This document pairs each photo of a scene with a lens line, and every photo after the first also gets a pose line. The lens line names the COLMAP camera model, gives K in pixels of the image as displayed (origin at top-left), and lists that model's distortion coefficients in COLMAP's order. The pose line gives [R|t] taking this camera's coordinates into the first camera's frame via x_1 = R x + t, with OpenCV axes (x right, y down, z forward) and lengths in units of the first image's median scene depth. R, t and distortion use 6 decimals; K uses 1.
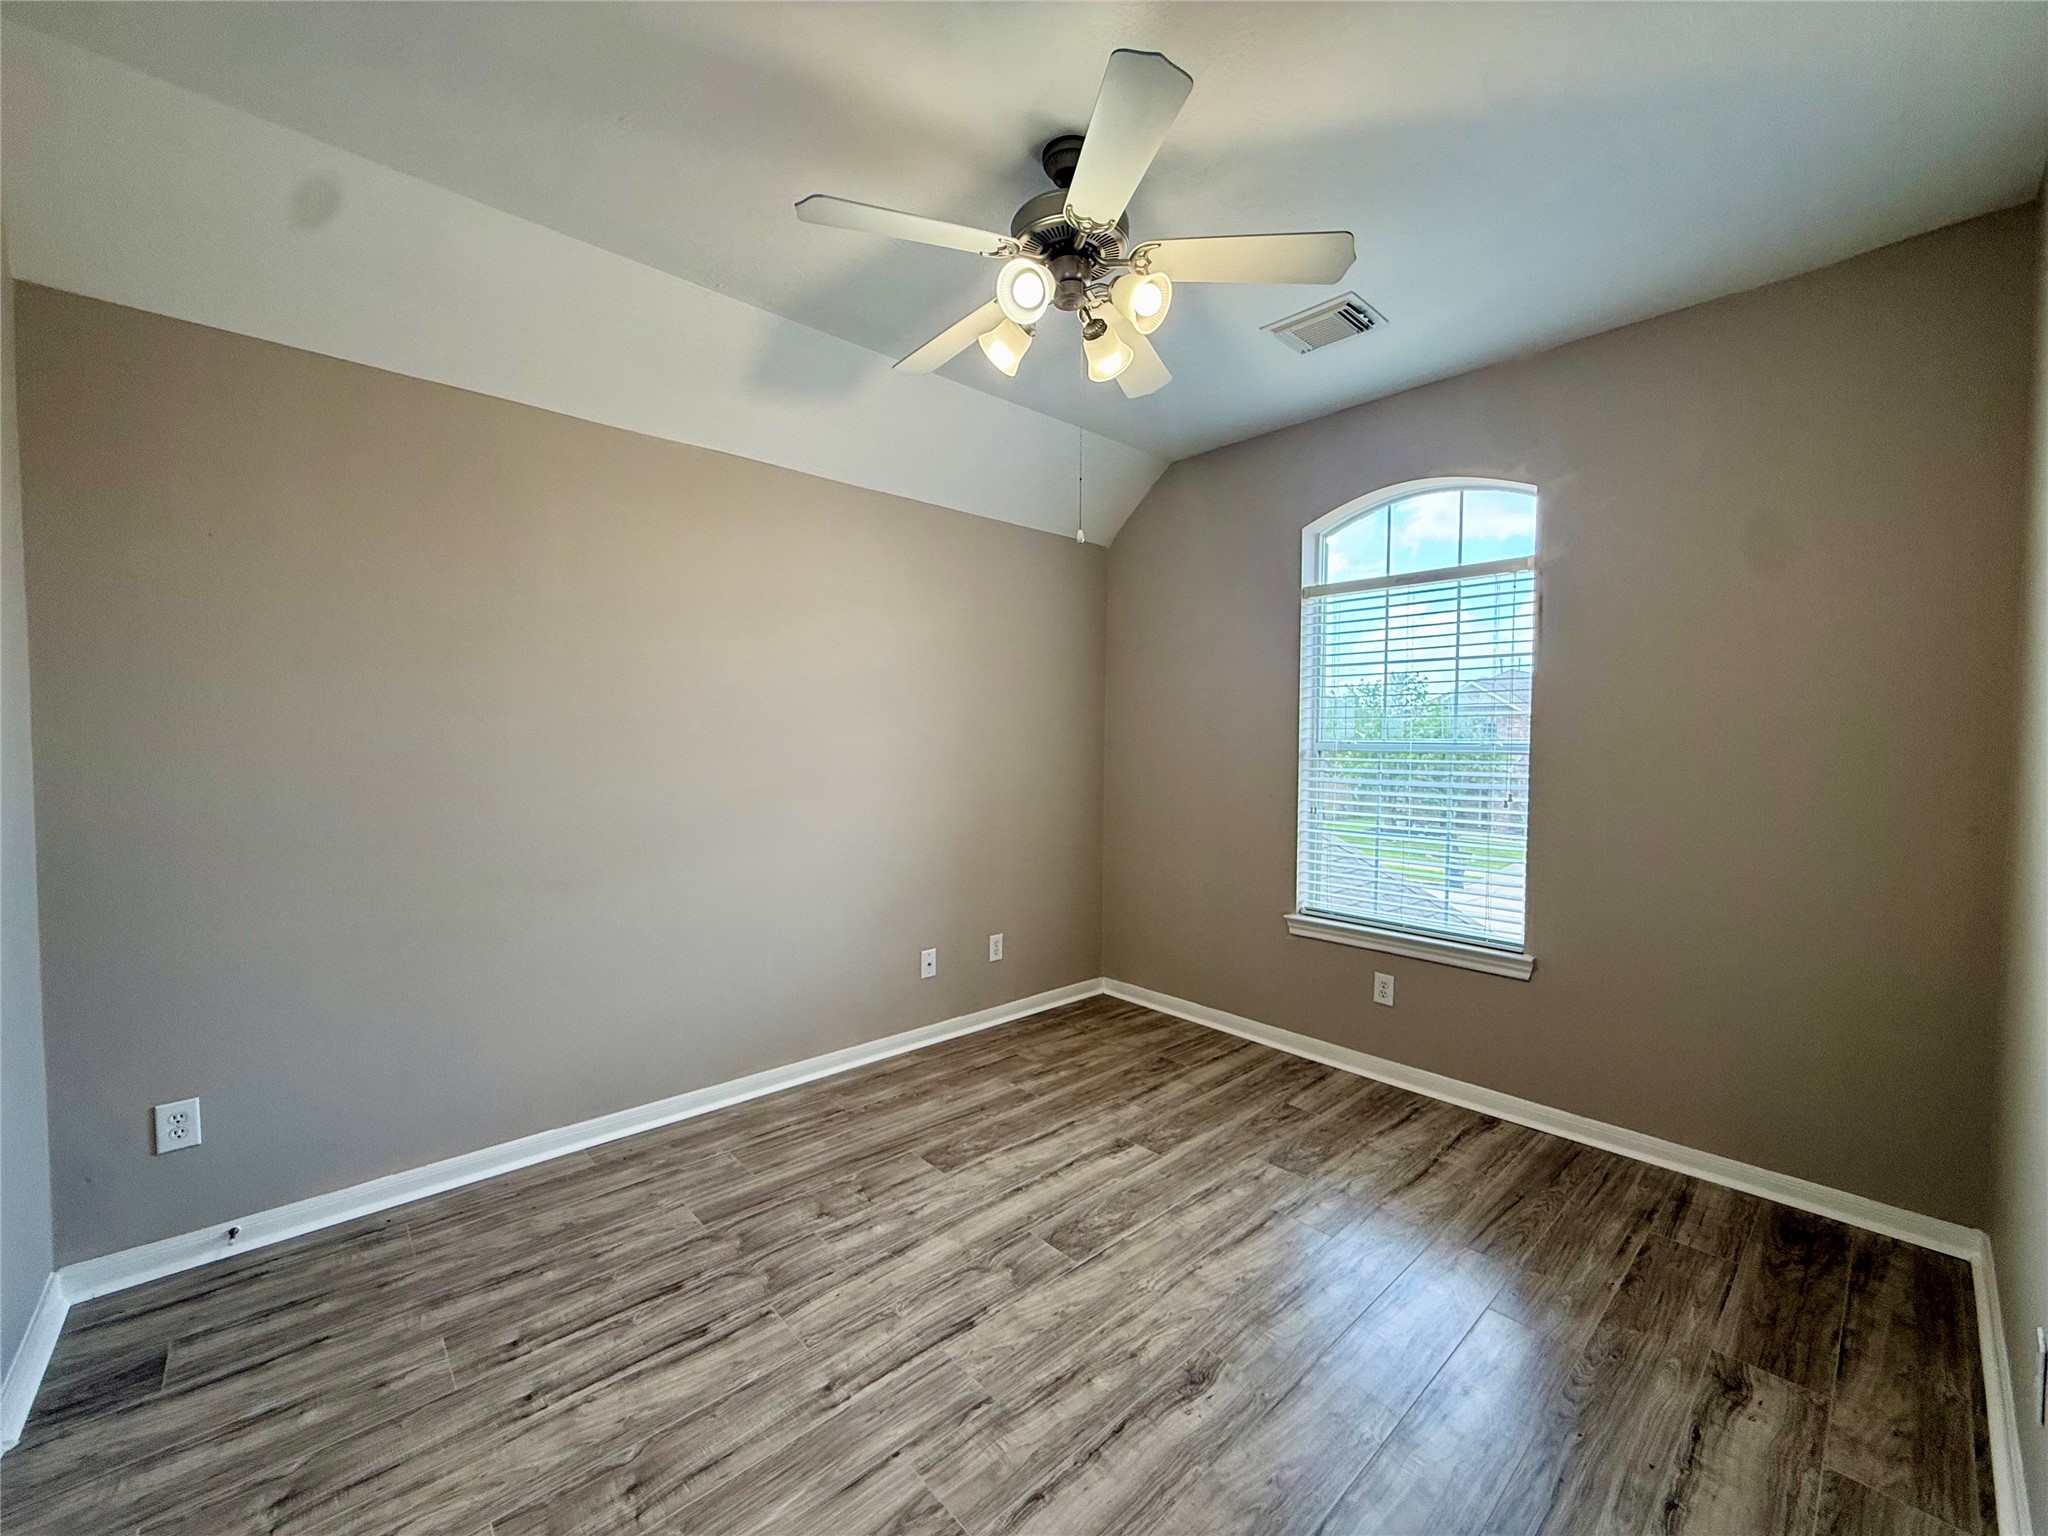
lens RADIAL K [[820.4, 0, 1017.4], [0, 820.4, 766.5], [0, 0, 1]] dist [-0.000042, -0.000012]
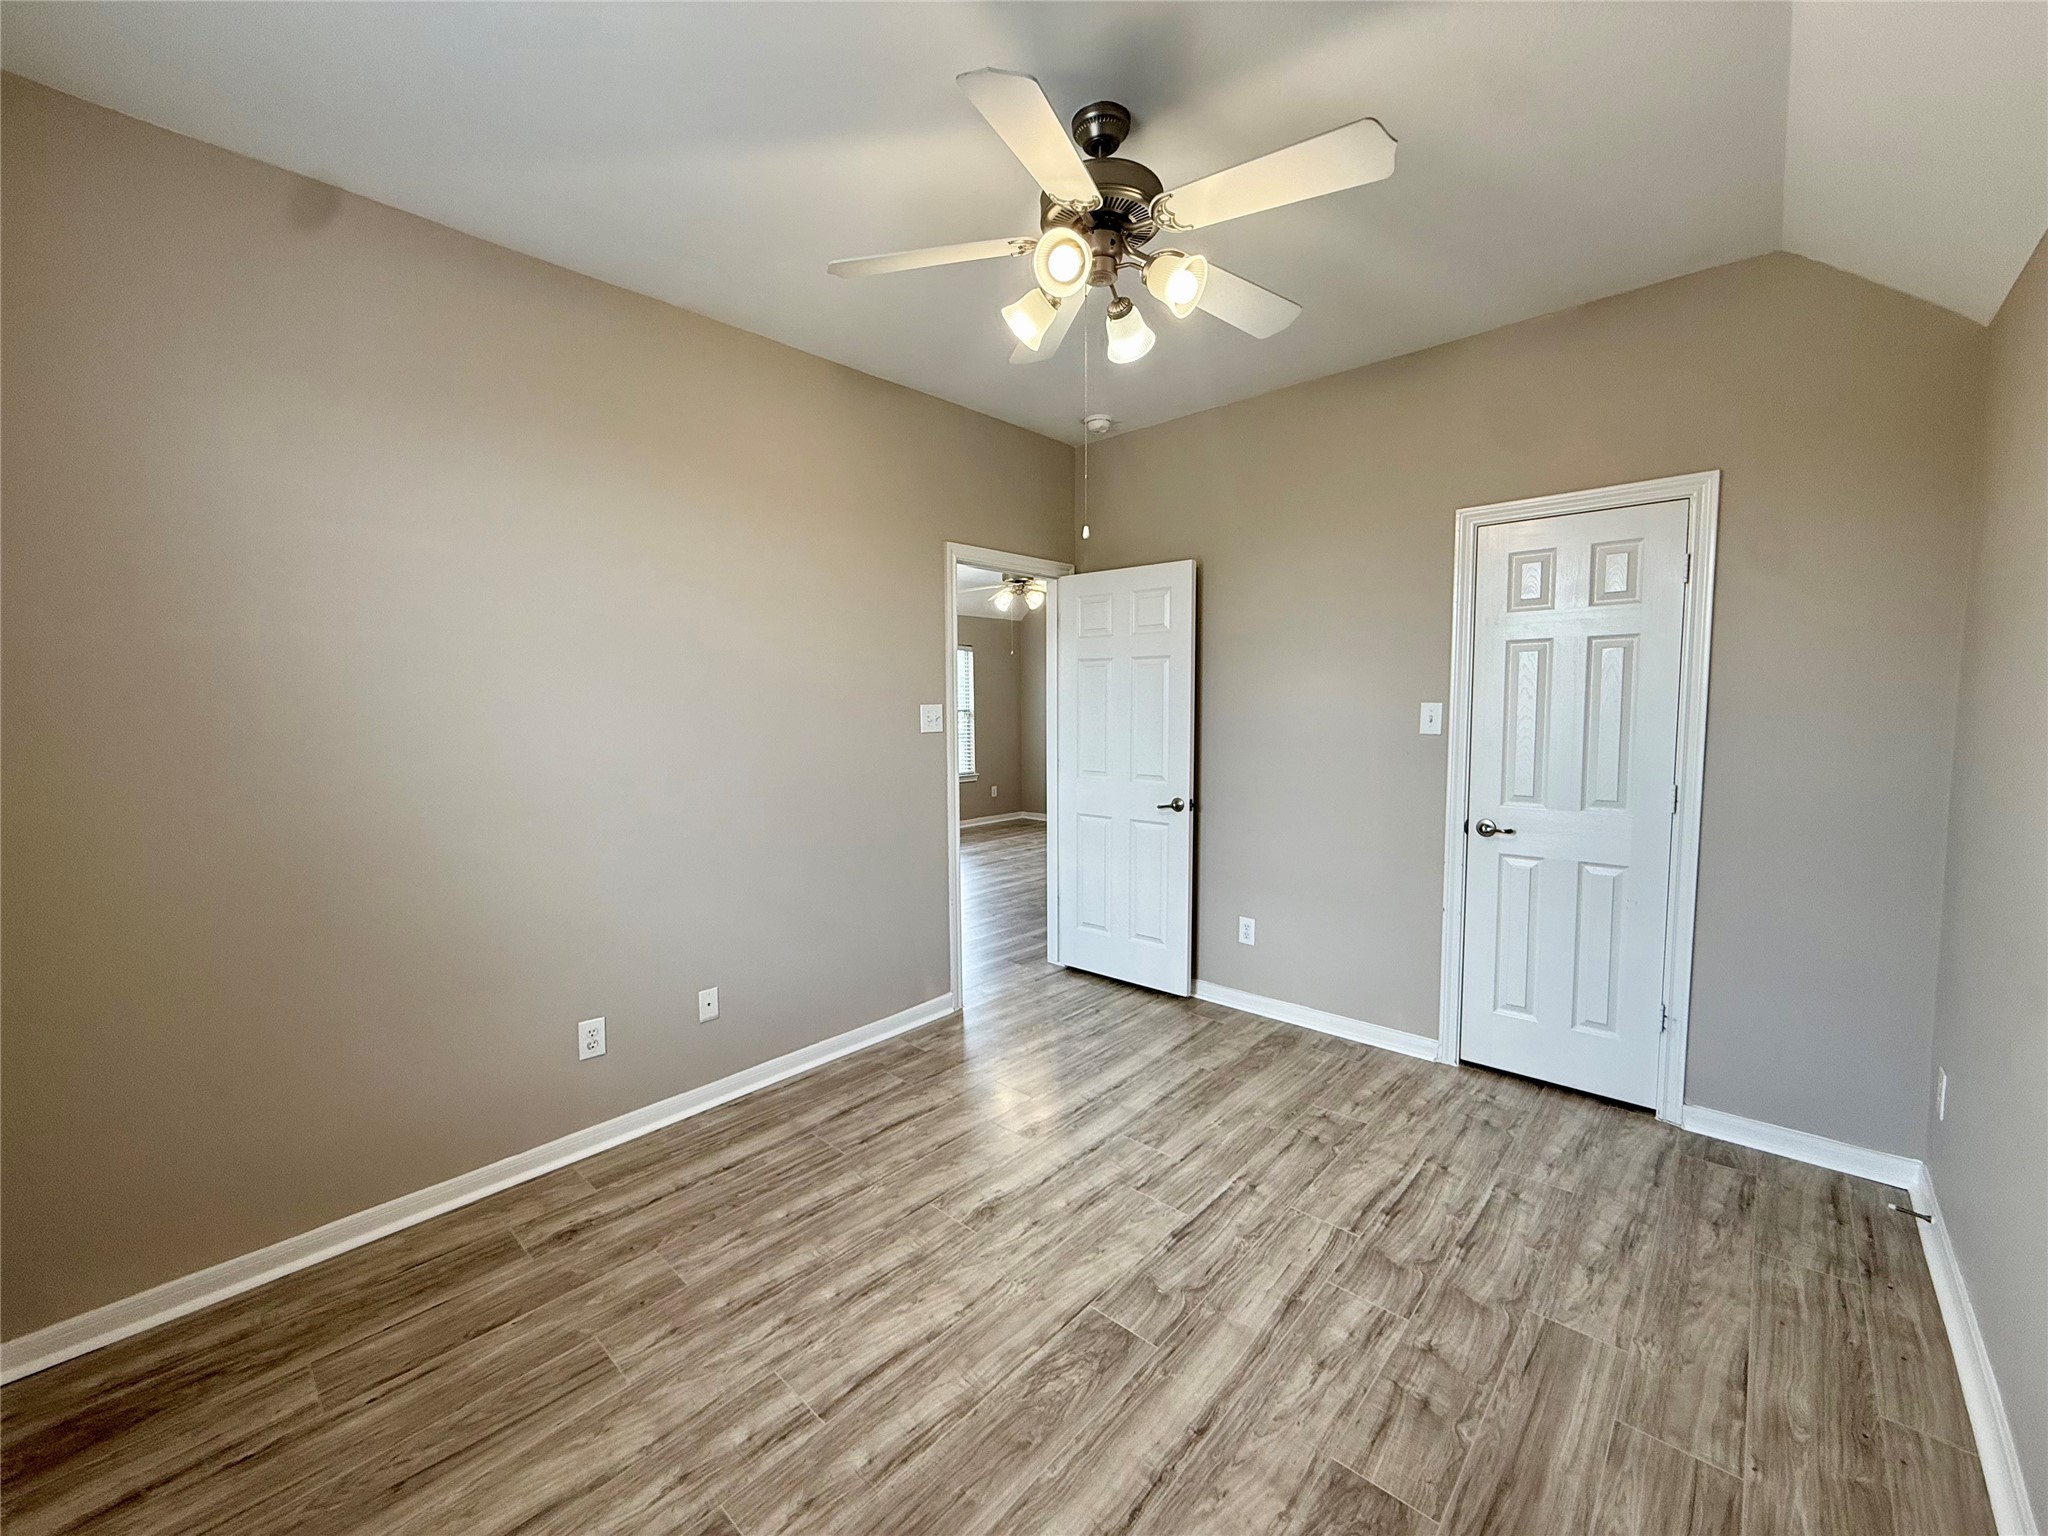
lens RADIAL K [[821.5, 0, 1020.8], [0, 821.5, 764.4], [0, 0, 1]] dist [0.000138, 0.000334]
pose [[-0.995778, 0.010365, -0.091202, 0.244194], [-0.000488, 0.992993, 0.118176, -0.105159], [0.091788, 0.117721, -0.988796, 1.949778]]
